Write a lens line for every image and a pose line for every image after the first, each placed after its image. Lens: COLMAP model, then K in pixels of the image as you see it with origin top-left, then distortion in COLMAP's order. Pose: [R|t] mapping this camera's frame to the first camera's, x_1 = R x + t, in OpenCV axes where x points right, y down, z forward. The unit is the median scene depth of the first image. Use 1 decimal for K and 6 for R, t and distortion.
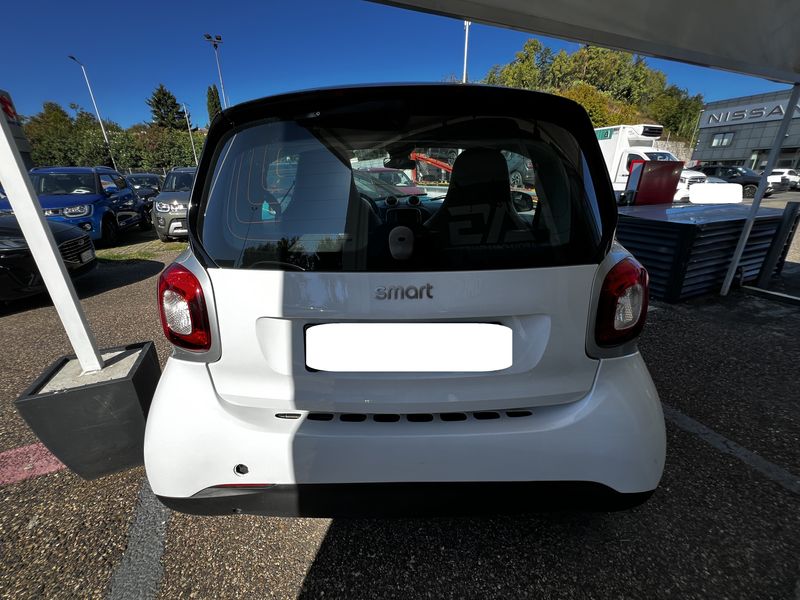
lens RADIAL K [[320.3, 0, 399.8], [0, 320.3, 298.3], [0, 0, 1]] dist [-0.002197, 0.000031]
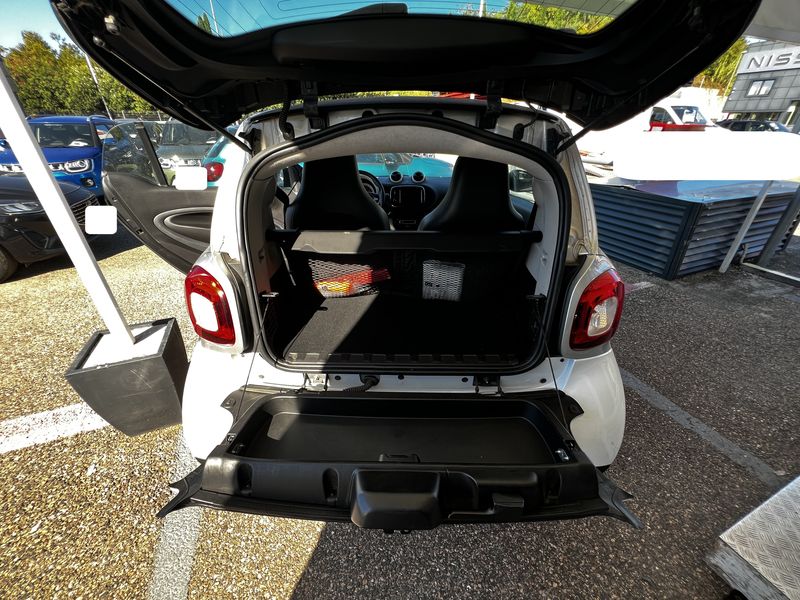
lens RADIAL K [[320.3, 0, 399.8], [0, 320.3, 298.3], [0, 0, 1]] dist [-0.002197, 0.000031]
pose [[0.999707, 0.020891, -0.012189, 0.007755], [-0.019005, 0.990197, 0.138377, -0.091895], [0.014961, -0.138105, 0.990305, -0.059470]]
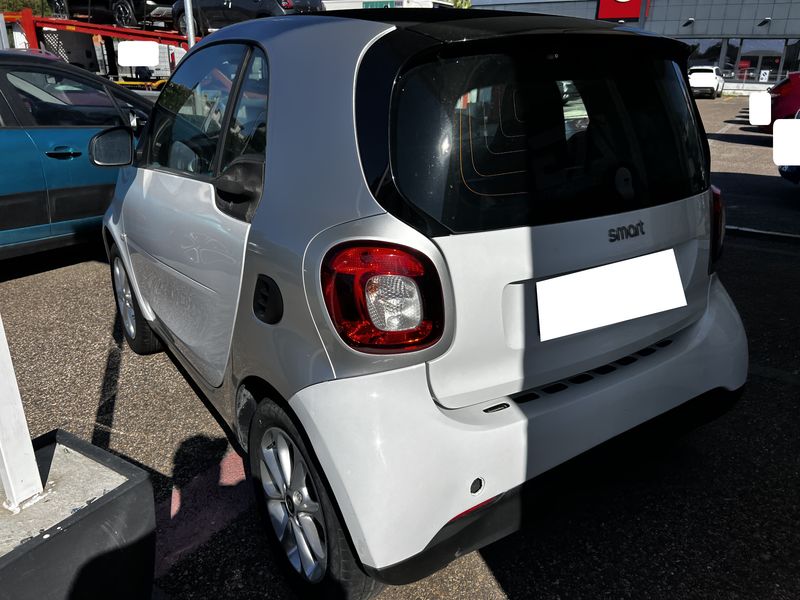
lens RADIAL K [[594.8, 0, 400.0], [0, 594.8, 300.0], [0, 0, 1]] dist [0.077778, -0.108646]
pose [[0.825747, -0.182890, 0.533567, -0.722019], [0.181376, 0.981827, 0.055843, -0.019020], [-0.534083, 0.050664, 0.843912, -0.095963]]
